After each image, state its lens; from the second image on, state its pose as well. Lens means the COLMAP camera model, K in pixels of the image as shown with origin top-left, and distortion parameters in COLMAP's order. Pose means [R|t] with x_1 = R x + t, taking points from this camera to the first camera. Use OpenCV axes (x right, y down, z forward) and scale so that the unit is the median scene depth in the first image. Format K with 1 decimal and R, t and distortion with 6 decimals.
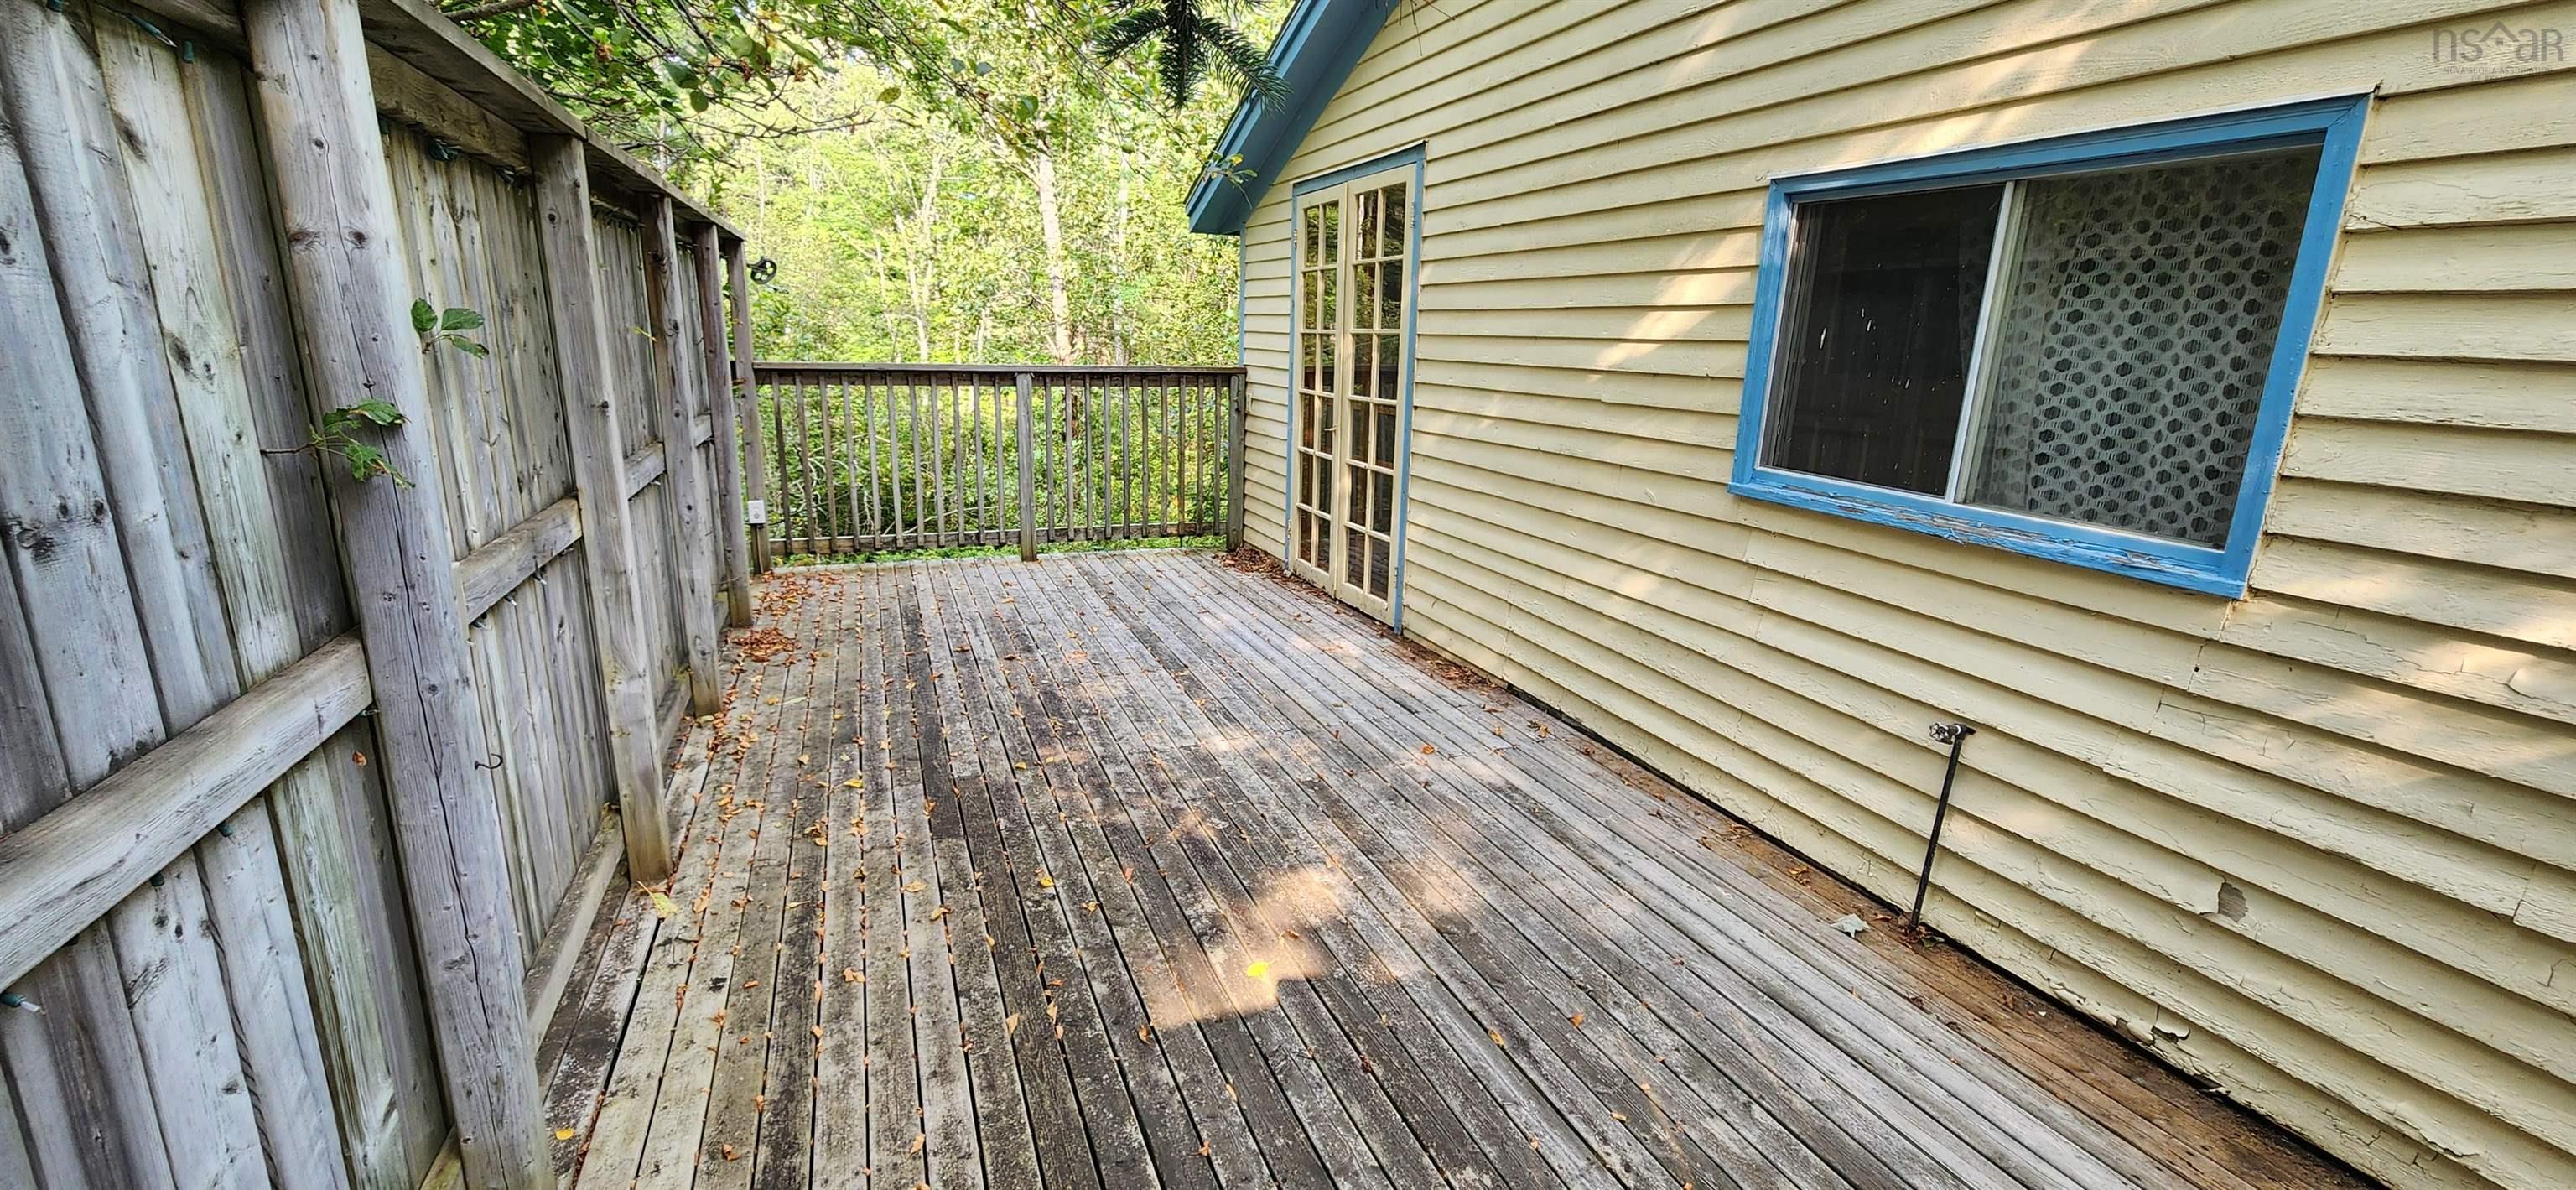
lens RADIAL K [[1052.8, 0, 1270.7], [0, 1052.8, 590.2], [0, 0, 1]] dist [-0.000599, -0.000040]
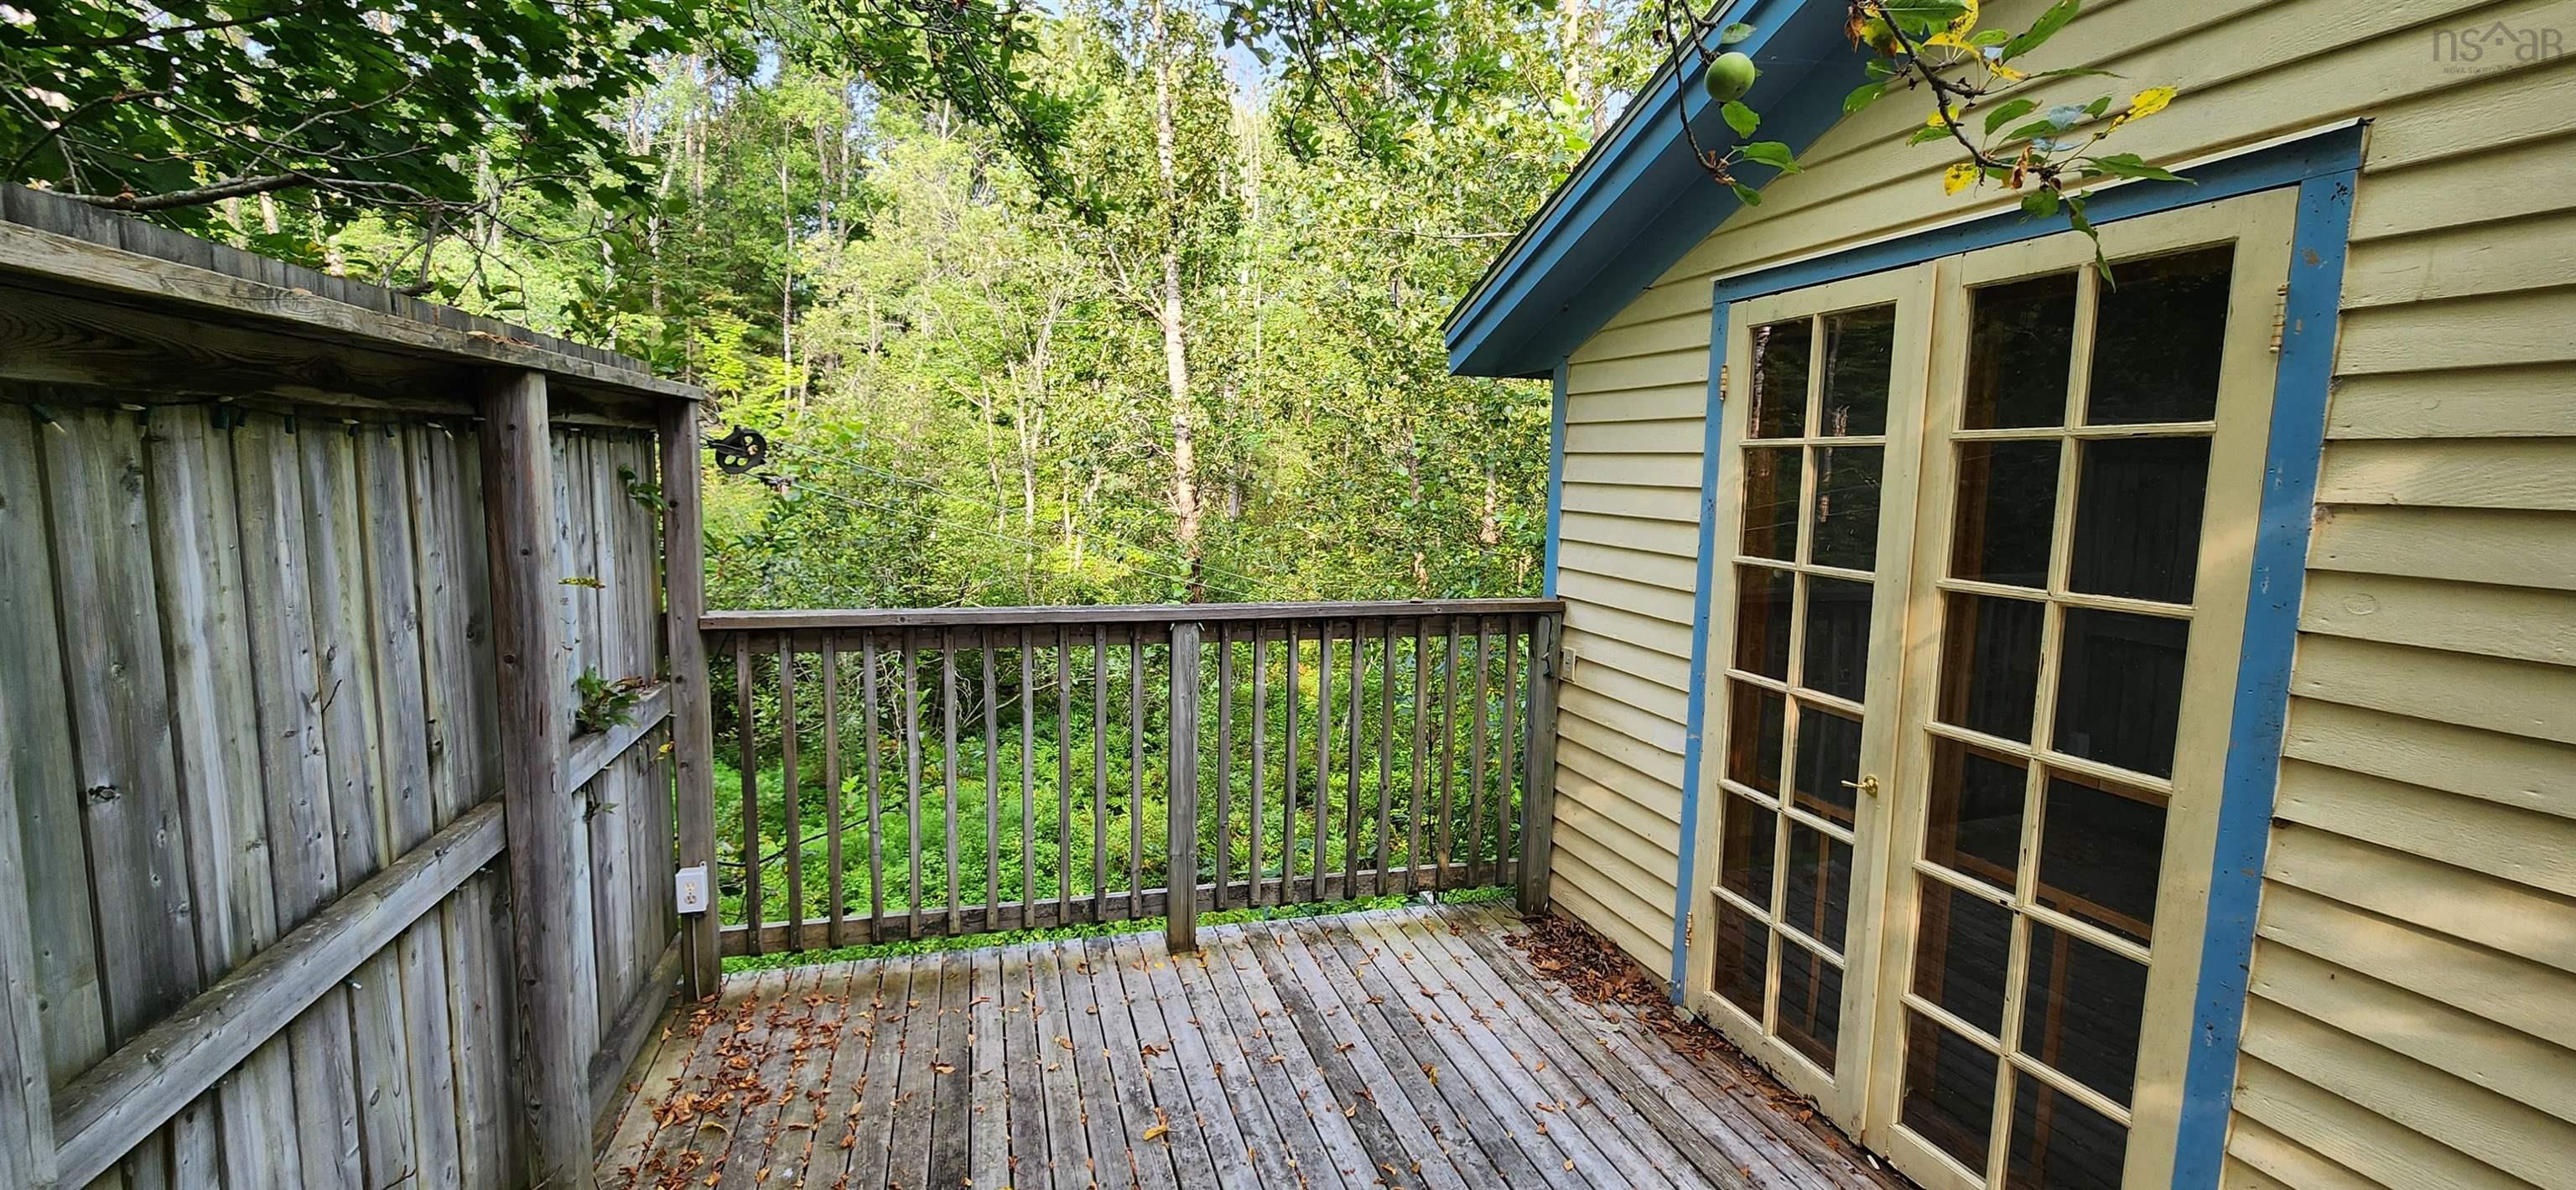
lens RADIAL K [[1052.8, 0, 1270.7], [0, 1052.8, 590.2], [0, 0, 1]] dist [-0.000599, -0.000040]
pose [[0.995883, 0.004807, -0.090521, -0.206611], [-0.016022, 0.992206, -0.123571, -0.229837], [0.089222, 0.124512, 0.988198, 0.668269]]
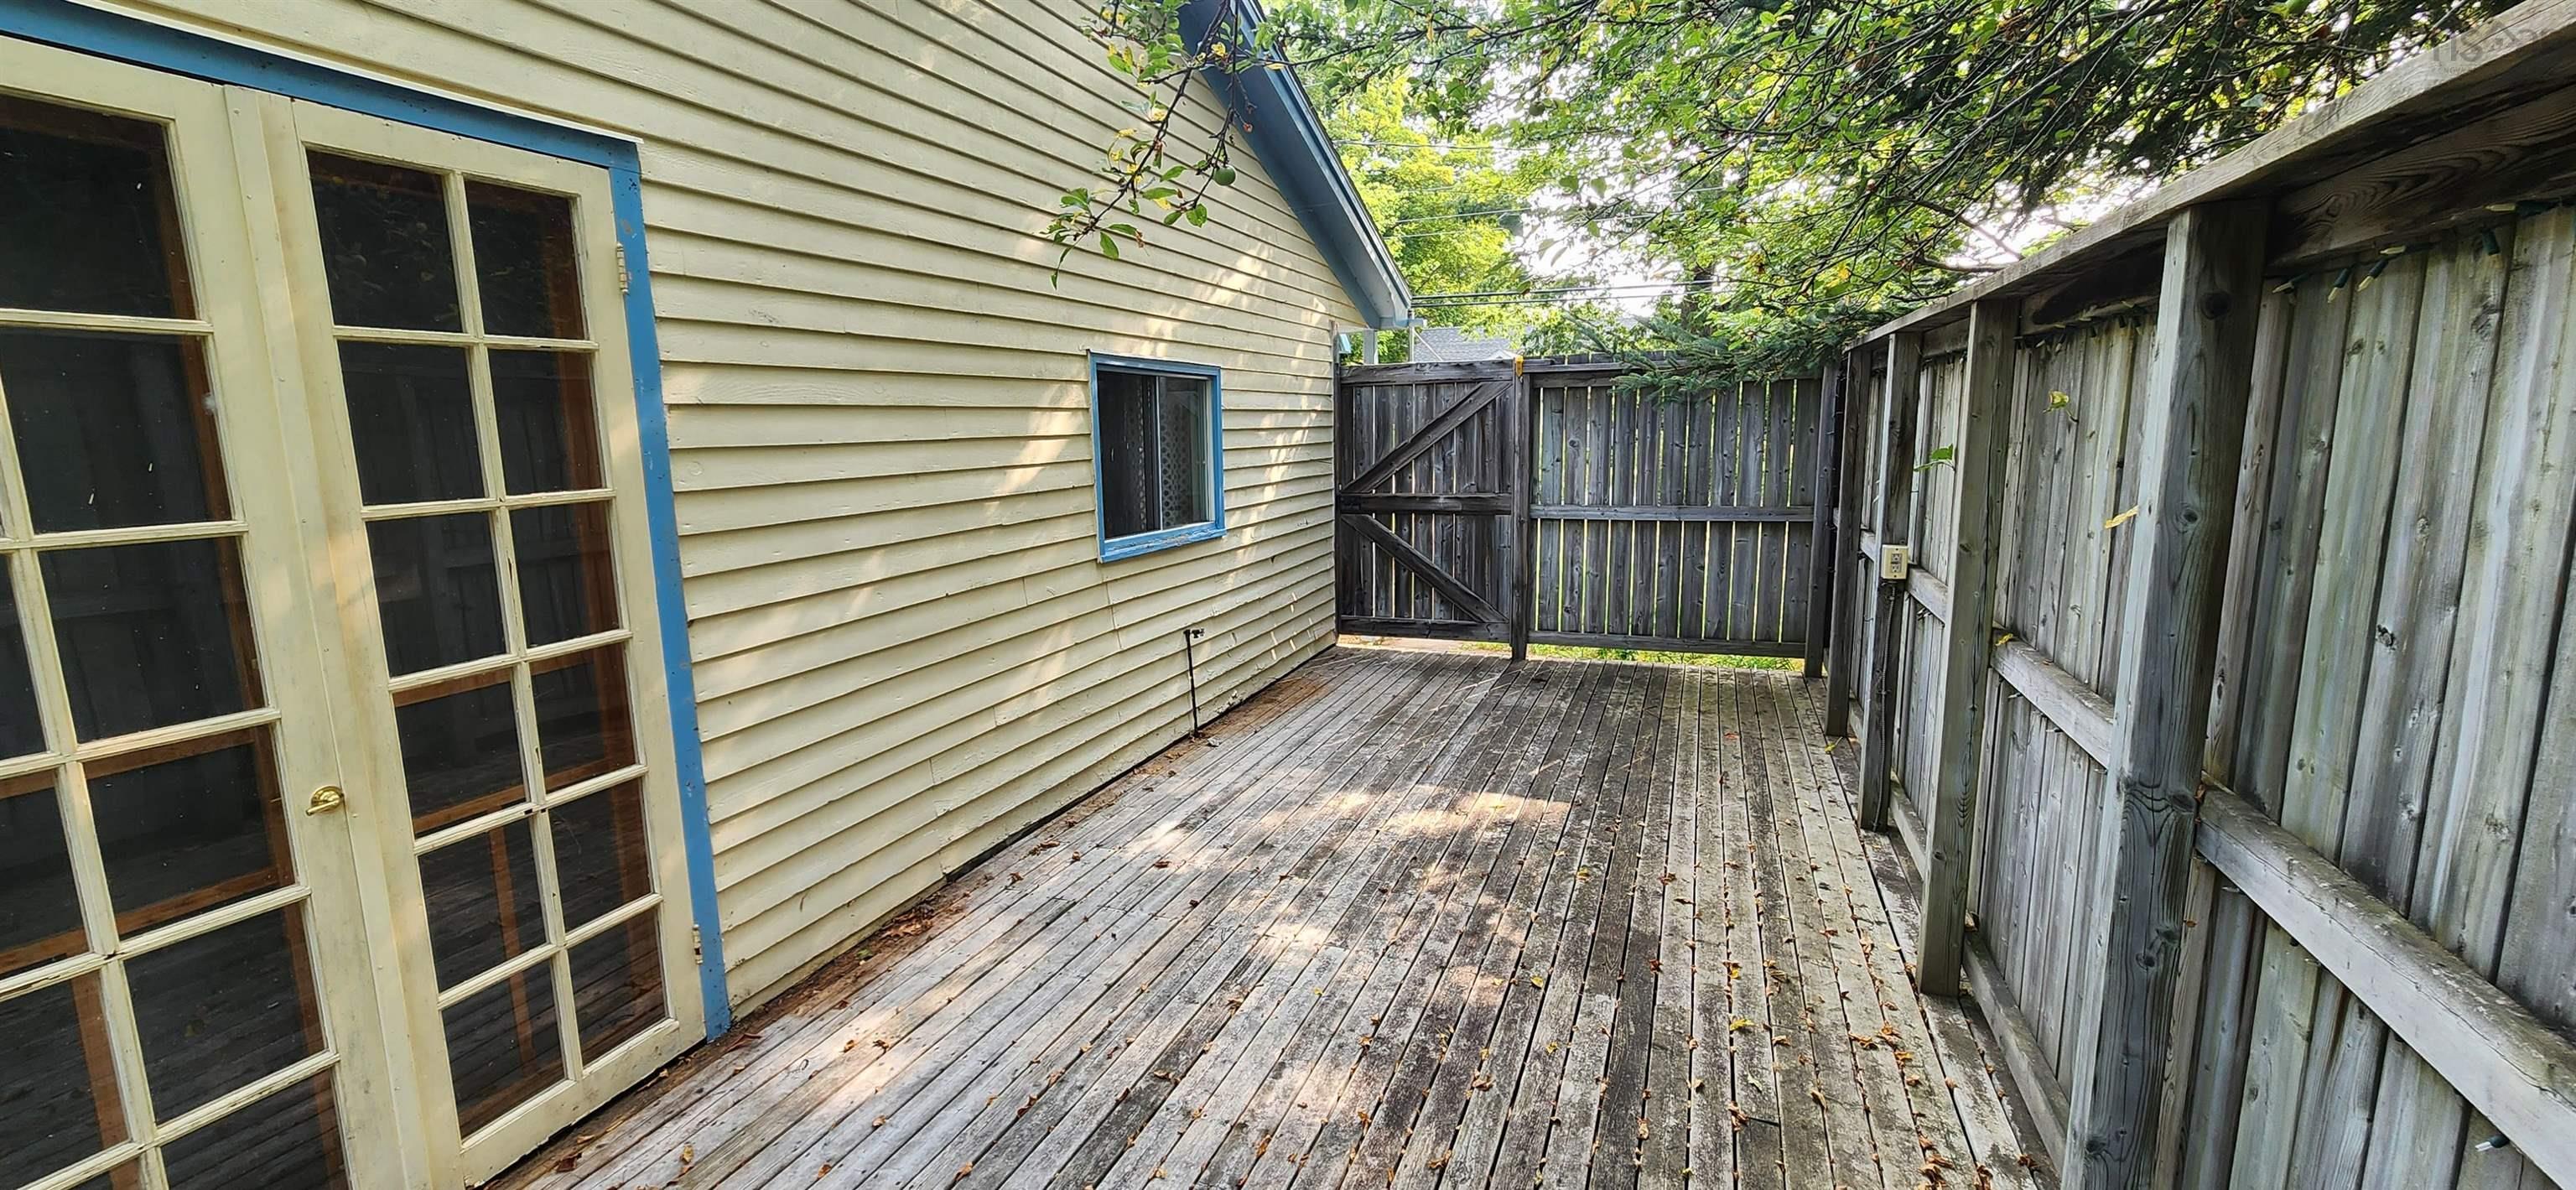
lens RADIAL K [[1052.8, 0, 1270.7], [0, 1052.8, 590.2], [0, 0, 1]] dist [-0.000599, -0.000040]
pose [[-0.727815, -0.113838, 0.676259, -0.506420], [0.171025, 0.924837, 0.339746, -0.364899], [-0.664105, 0.362930, -0.653641, 1.297046]]
